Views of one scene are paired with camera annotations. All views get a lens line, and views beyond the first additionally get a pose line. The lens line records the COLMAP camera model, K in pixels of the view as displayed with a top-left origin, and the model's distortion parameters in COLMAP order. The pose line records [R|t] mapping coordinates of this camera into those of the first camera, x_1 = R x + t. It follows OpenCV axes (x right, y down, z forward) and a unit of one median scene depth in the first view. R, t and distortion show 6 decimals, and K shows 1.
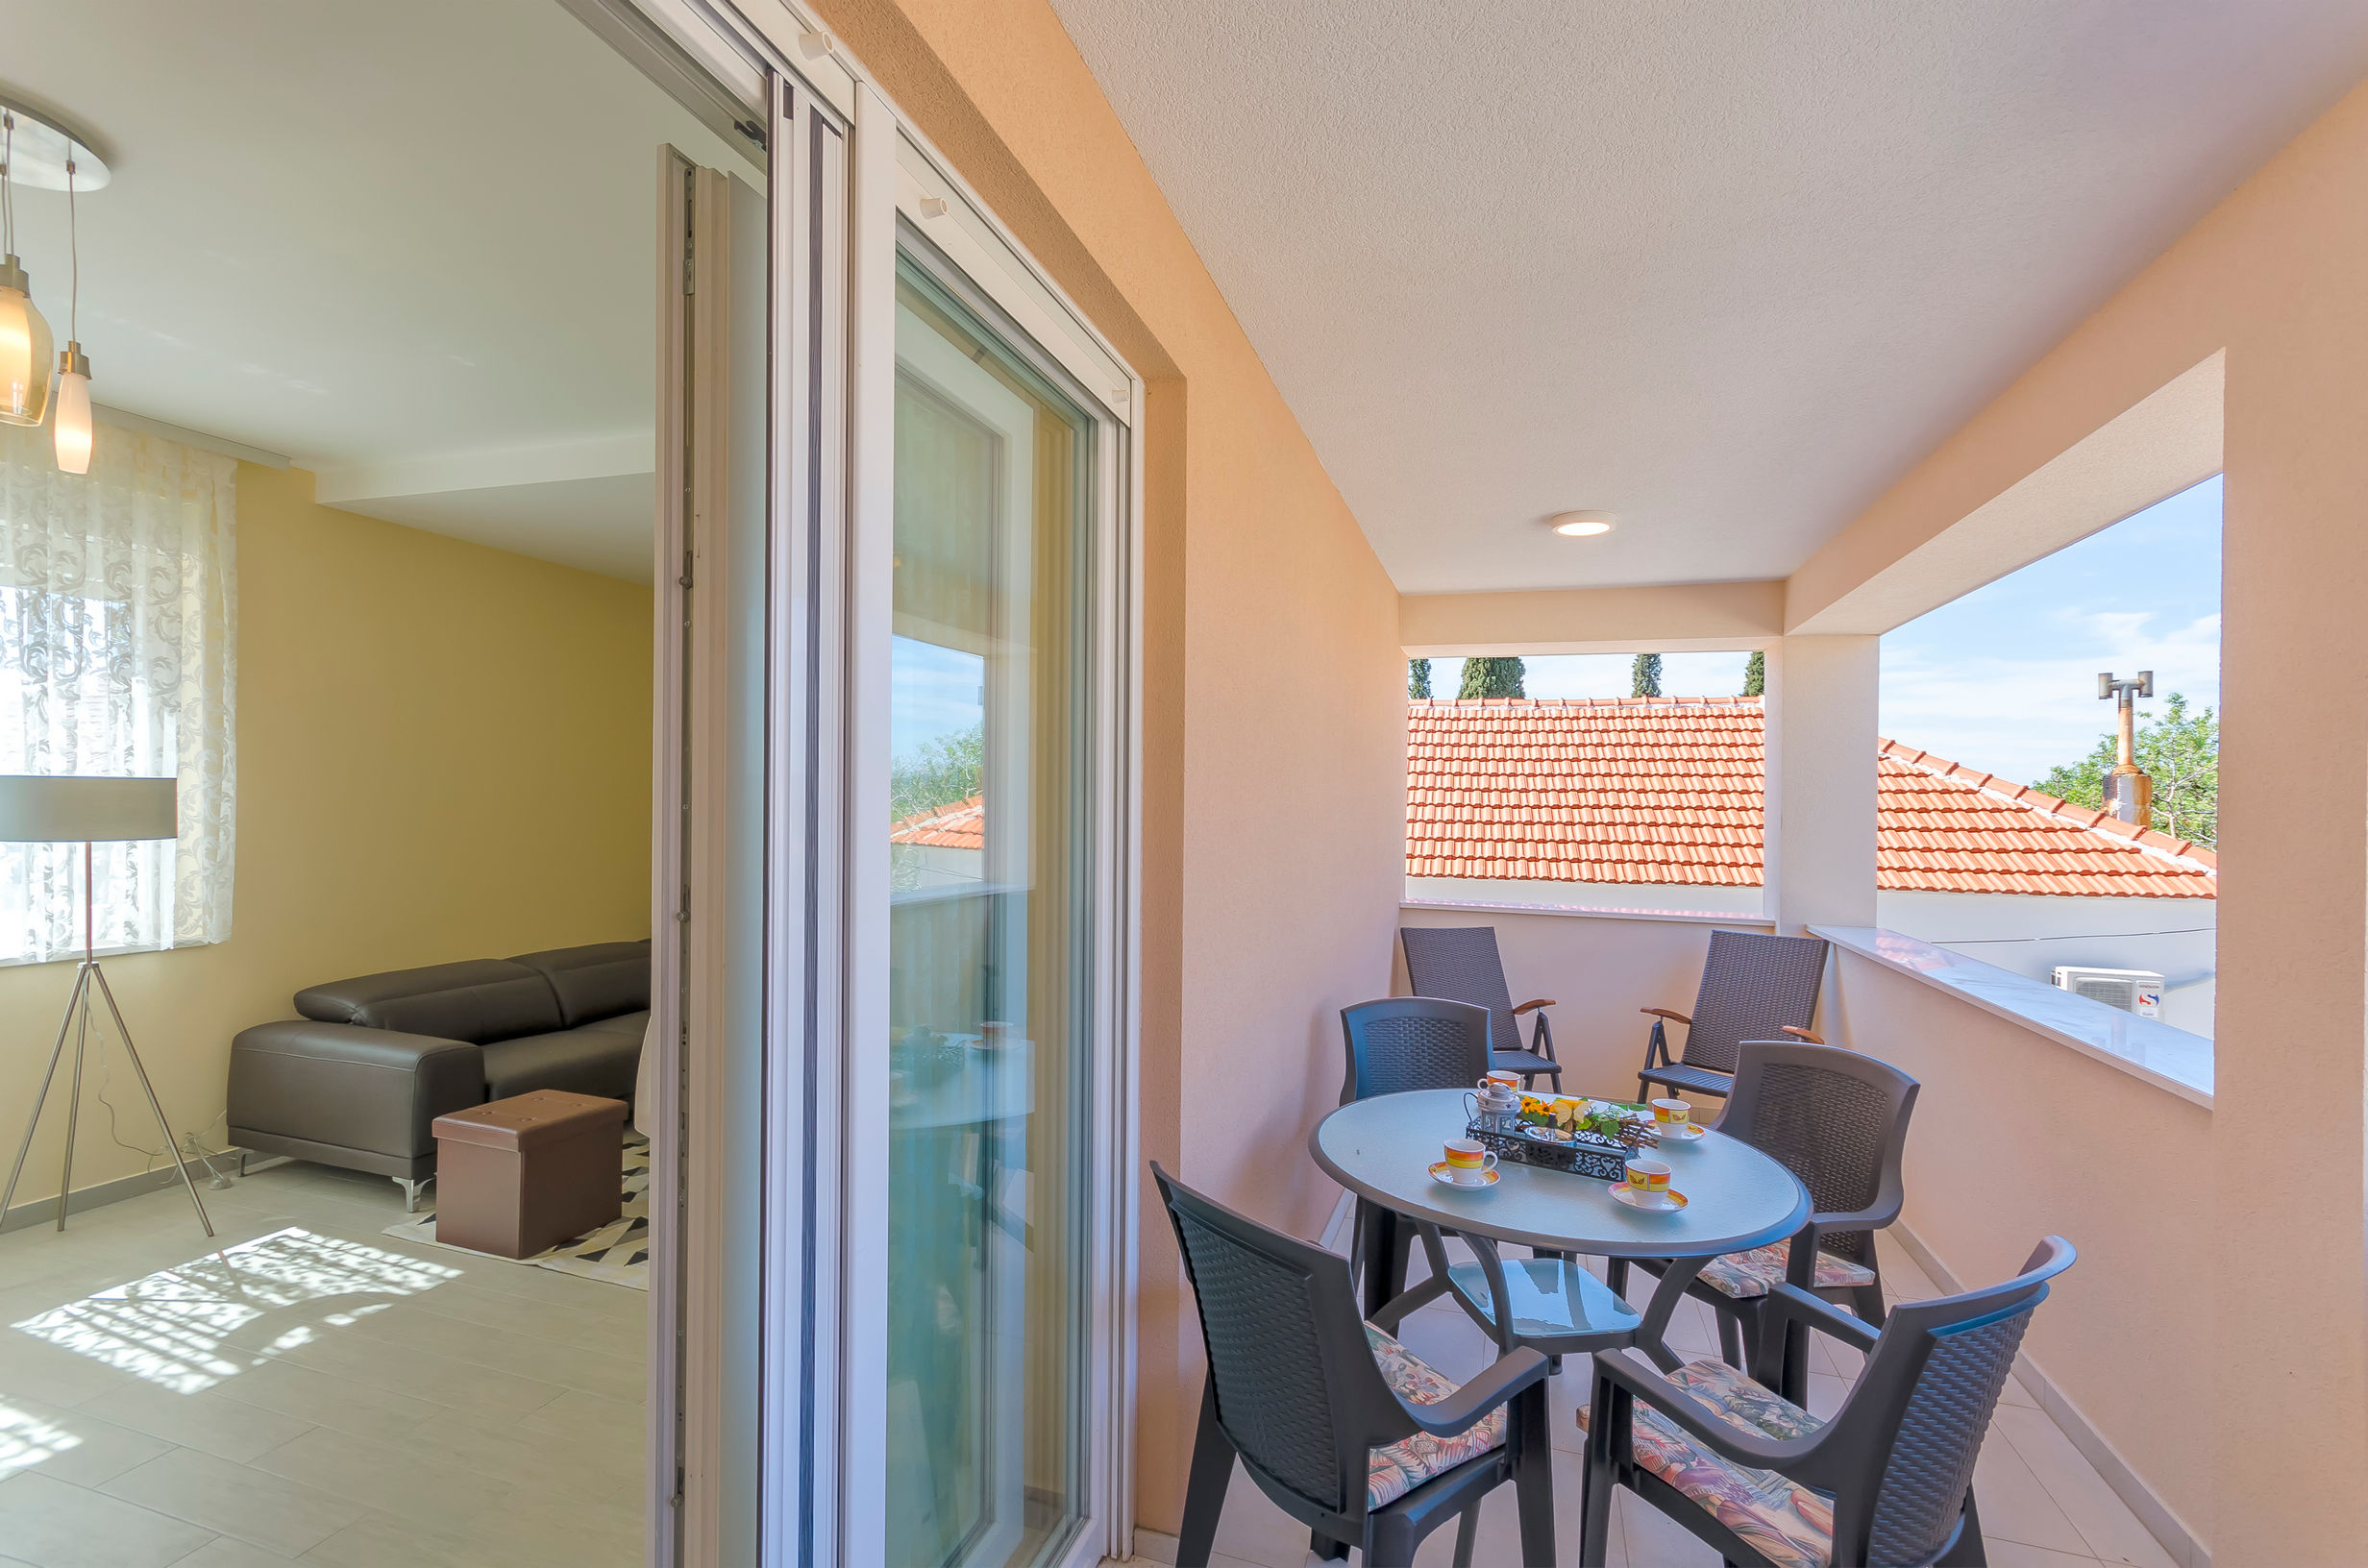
lens RADIAL K [[1042.1, 0, 1184.7], [0, 1042.1, 792.3], [0, 0, 1]] dist [0.003646, 0.000825]
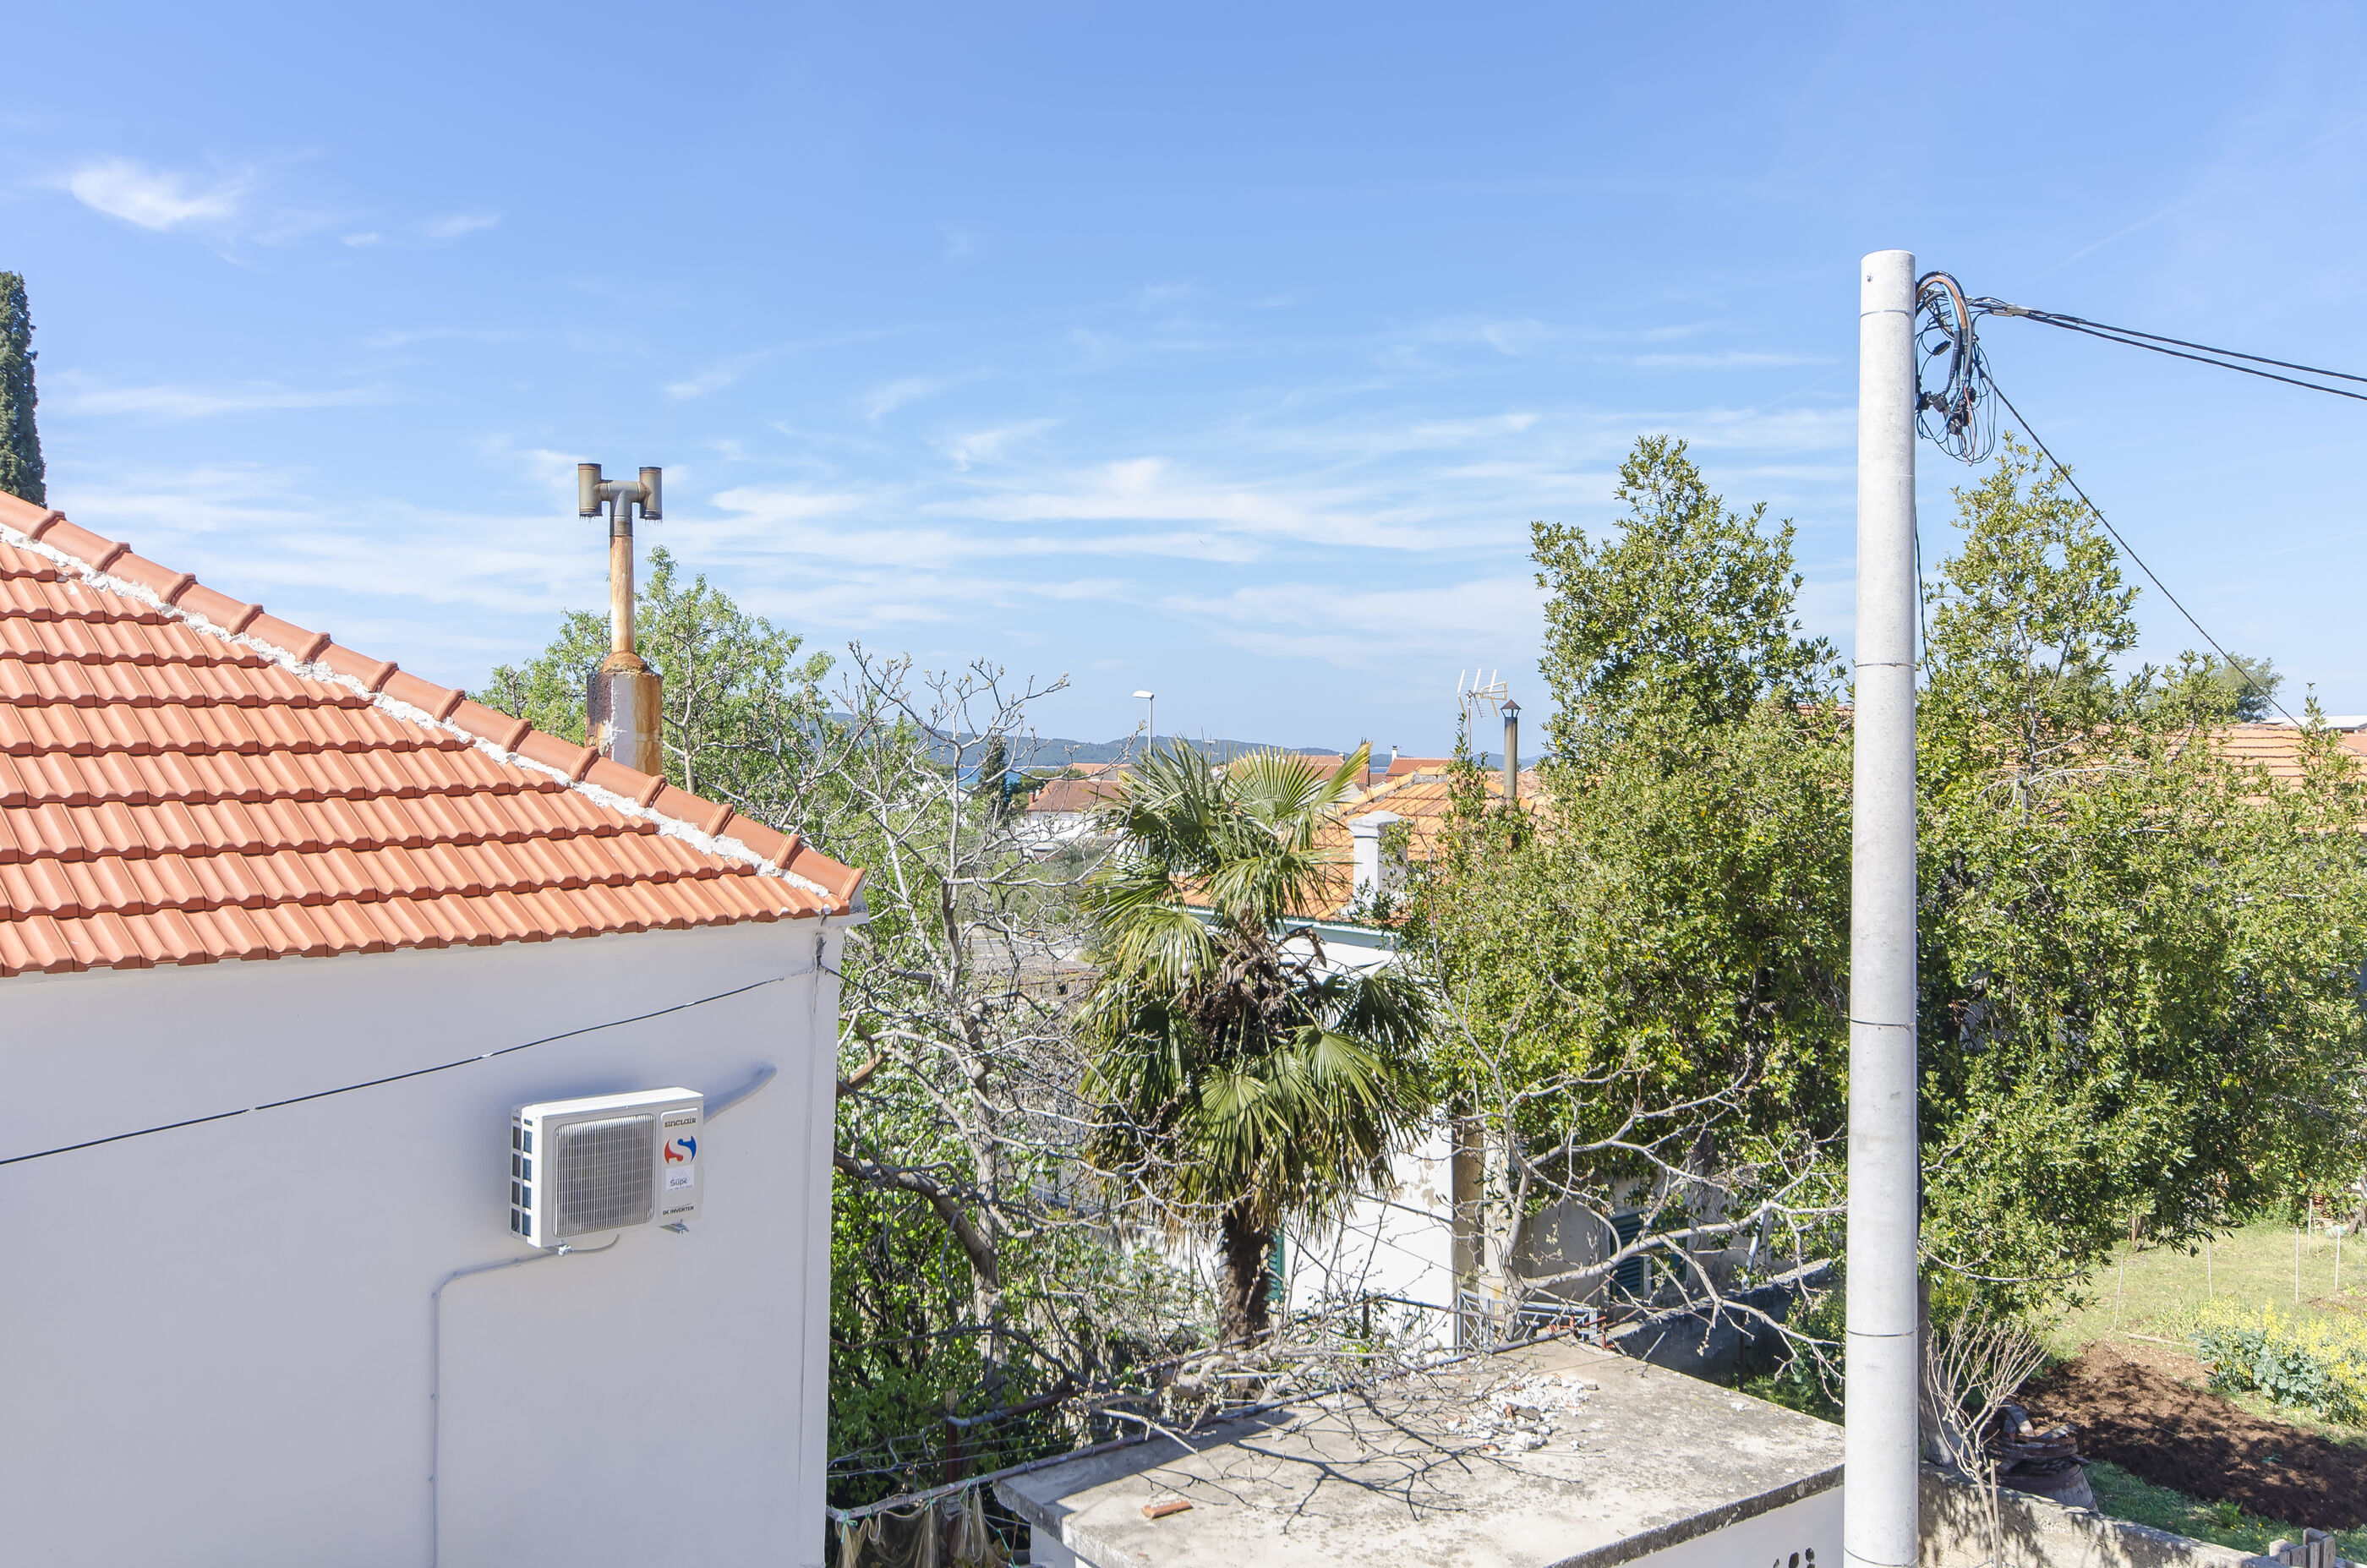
lens RADIAL K [[2147.1, 0, 1183.5], [0, 2147.1, 784.0], [0, 0, 1]] dist [-0.008623, -0.006028]
pose [[0.536987, -0.025329, 0.843210, 0.190599], [-0.002349, 0.999500, 0.031520, 0.003769], [-0.843587, -0.018906, 0.536659, 0.238701]]
